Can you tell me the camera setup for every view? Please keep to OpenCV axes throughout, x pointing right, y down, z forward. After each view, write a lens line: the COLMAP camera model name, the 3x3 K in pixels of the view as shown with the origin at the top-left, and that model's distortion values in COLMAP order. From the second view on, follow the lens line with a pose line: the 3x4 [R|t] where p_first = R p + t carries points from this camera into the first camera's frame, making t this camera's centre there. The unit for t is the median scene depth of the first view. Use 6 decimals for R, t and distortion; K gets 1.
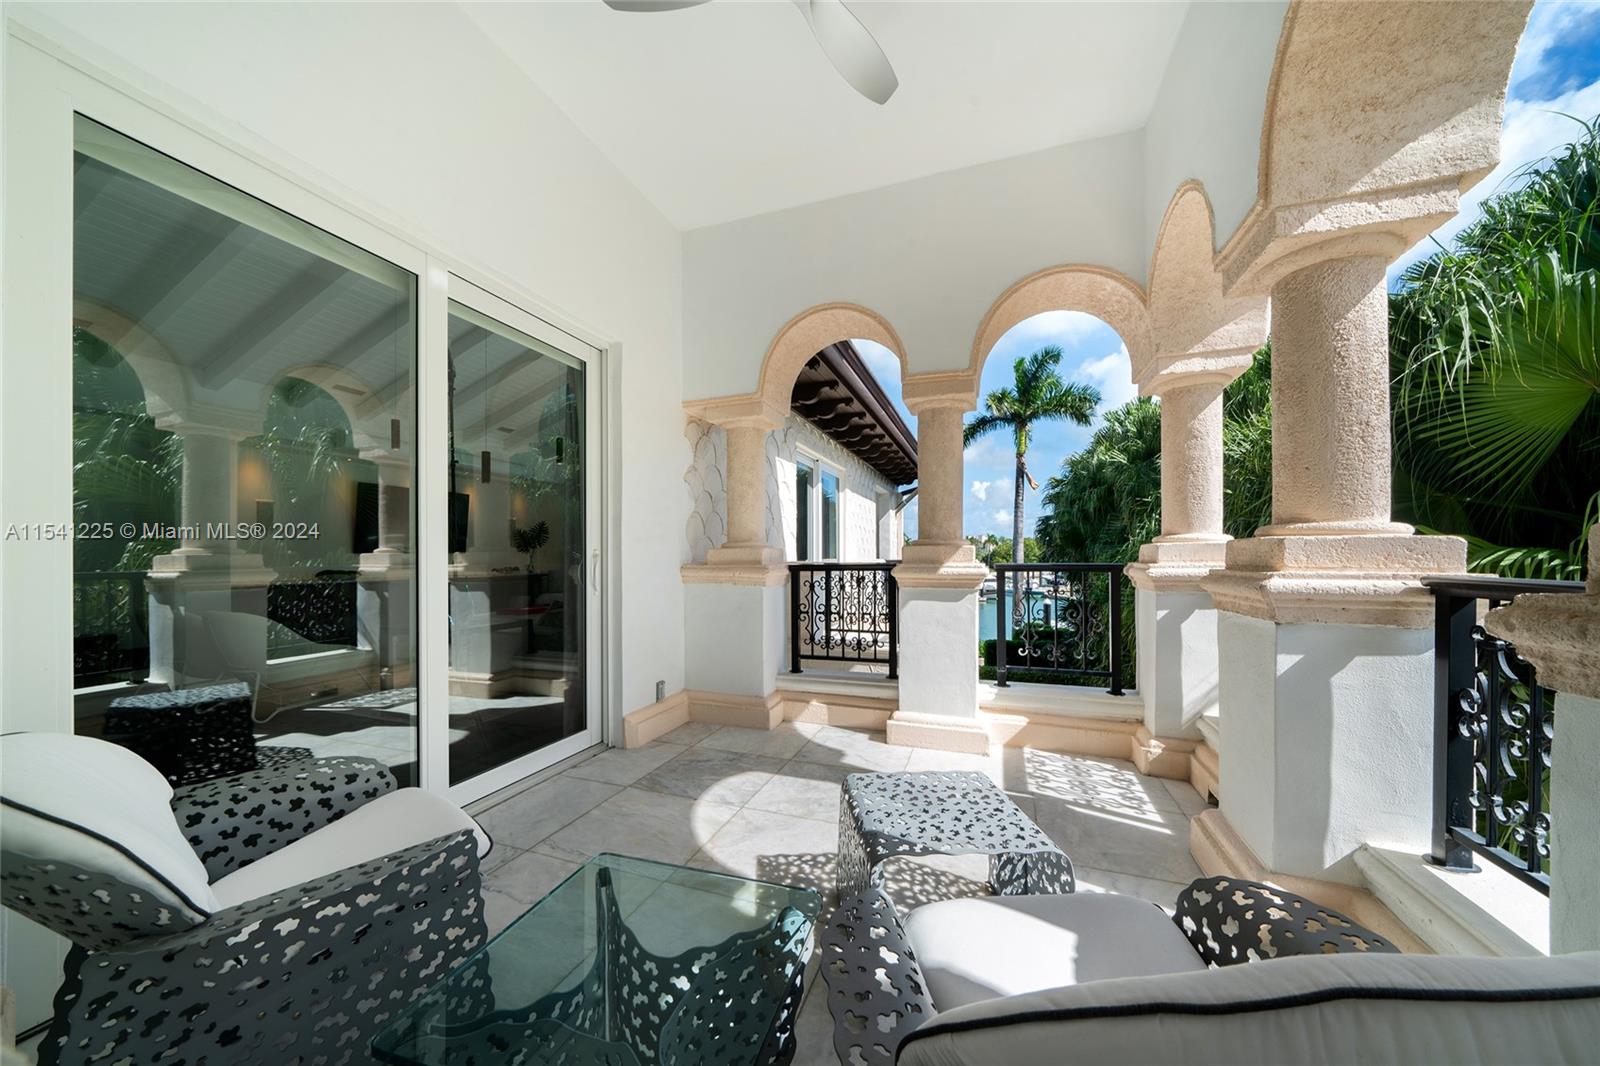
lens RADIAL K [[539.4, 0, 794.8], [0, 539.4, 550.3], [0, 0, 1]] dist [-0.000359, 0.000029]
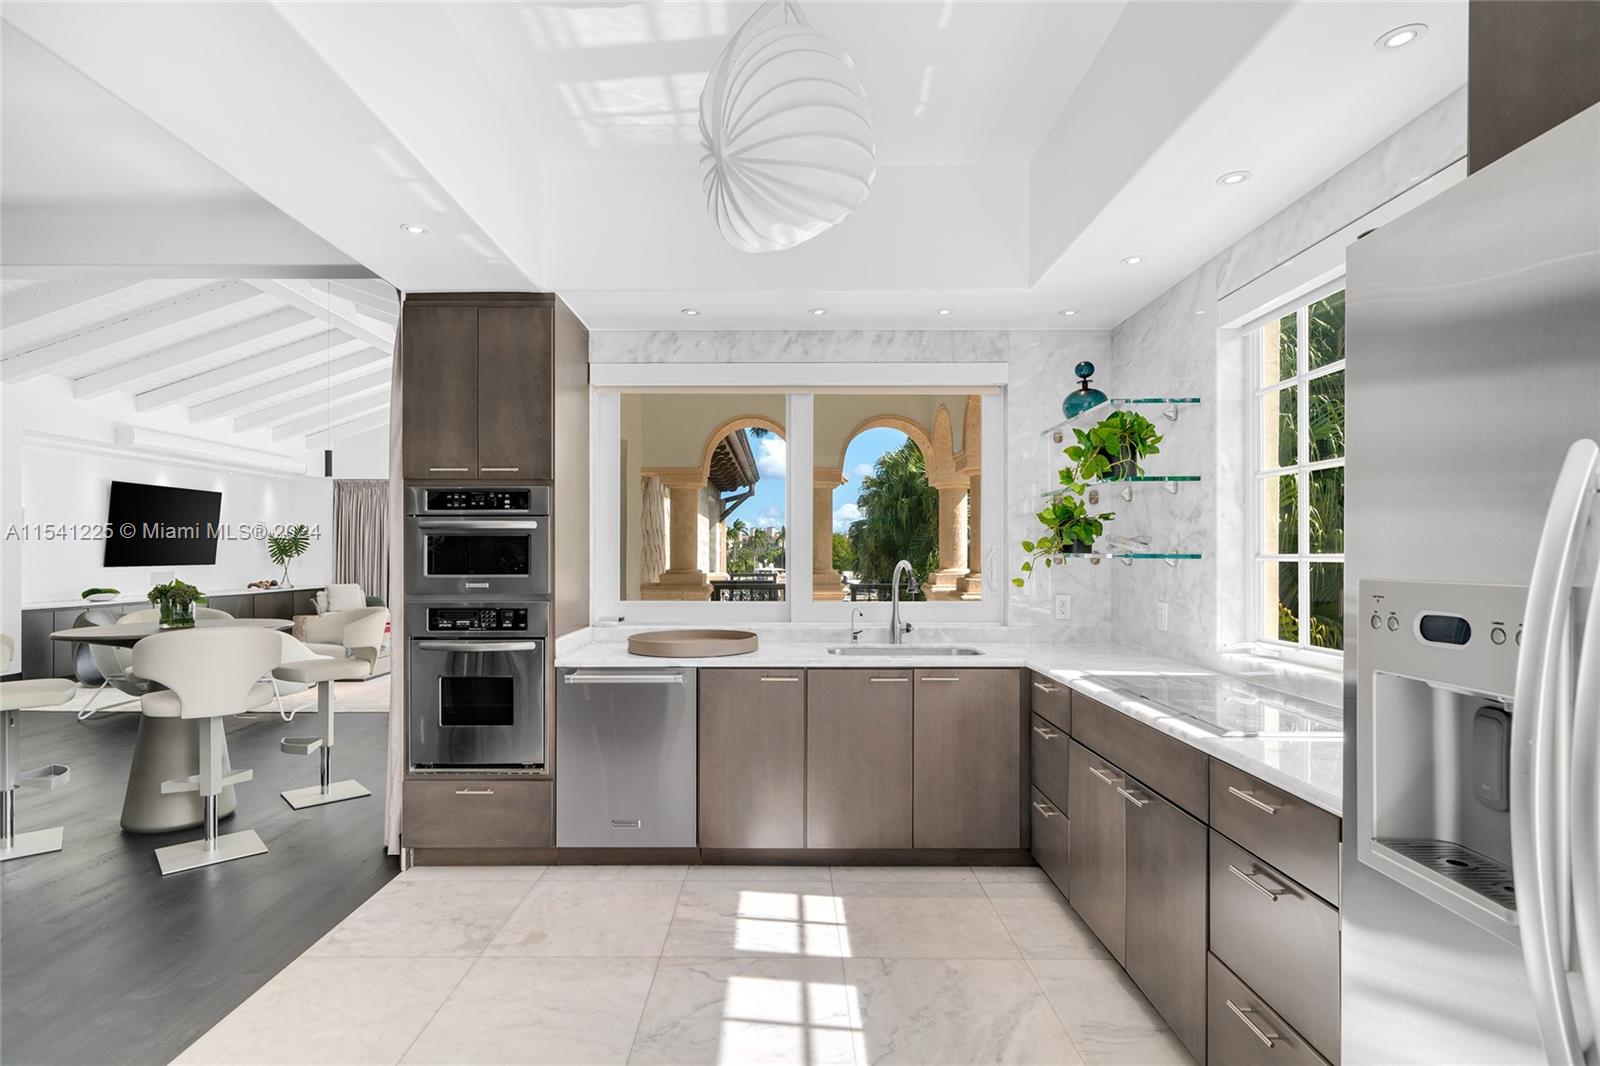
lens RADIAL K [[781.3, 0, 767.2], [0, 781.3, 551.5], [0, 0, 1]] dist [0.015703, 0.000127]
pose [[0.946058, 0.006839, 0.323926, -0.190275], [-0.009395, 0.999936, 0.006327, -0.026872], [-0.323862, -0.009029, 0.946061, -0.347730]]
